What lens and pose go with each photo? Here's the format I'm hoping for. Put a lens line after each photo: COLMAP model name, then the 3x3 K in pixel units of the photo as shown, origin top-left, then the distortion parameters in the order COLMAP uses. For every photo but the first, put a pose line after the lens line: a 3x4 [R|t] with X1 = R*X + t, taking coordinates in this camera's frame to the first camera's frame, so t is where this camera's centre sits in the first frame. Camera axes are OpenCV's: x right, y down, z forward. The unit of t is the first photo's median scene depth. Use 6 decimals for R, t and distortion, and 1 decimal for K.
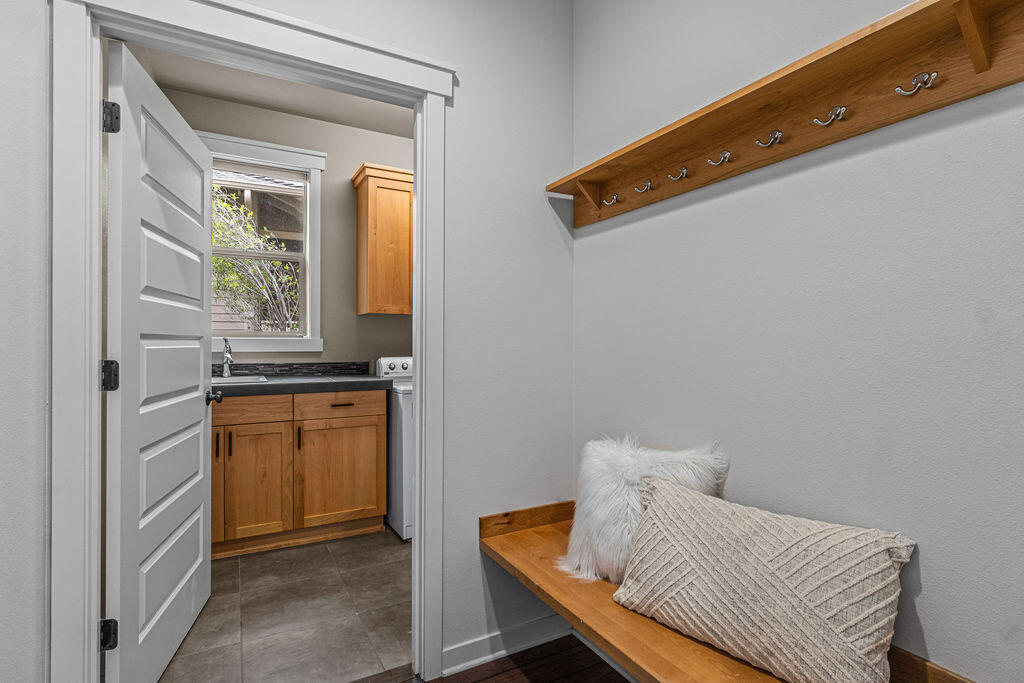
lens RADIAL K [[519.3, 0, 512.0], [0, 519.3, 341.5], [0, 0, 1]] dist [-0.001941, -0.000049]
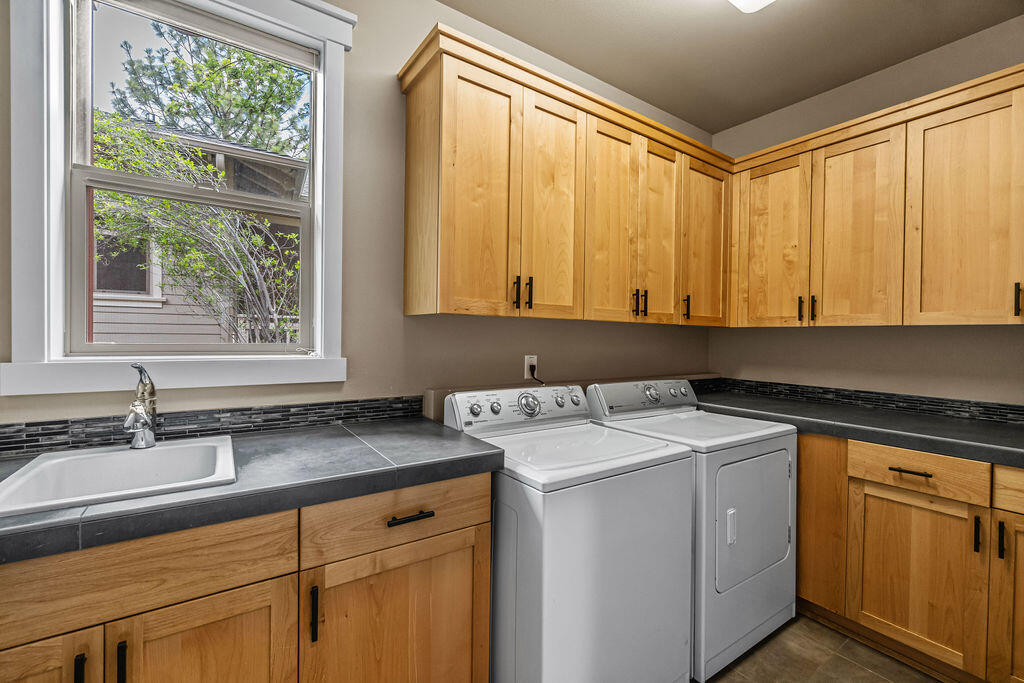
lens RADIAL K [[440.0, 0, 512.0], [0, 440.0, 341.5], [0, 0, 1]] dist [-0.001454, -0.000583]
pose [[0.994856, 0.013620, 0.100375, -0.240656], [-0.015564, 0.999706, 0.018612, -0.034598], [-0.100092, -0.020079, 0.994776, 0.528601]]
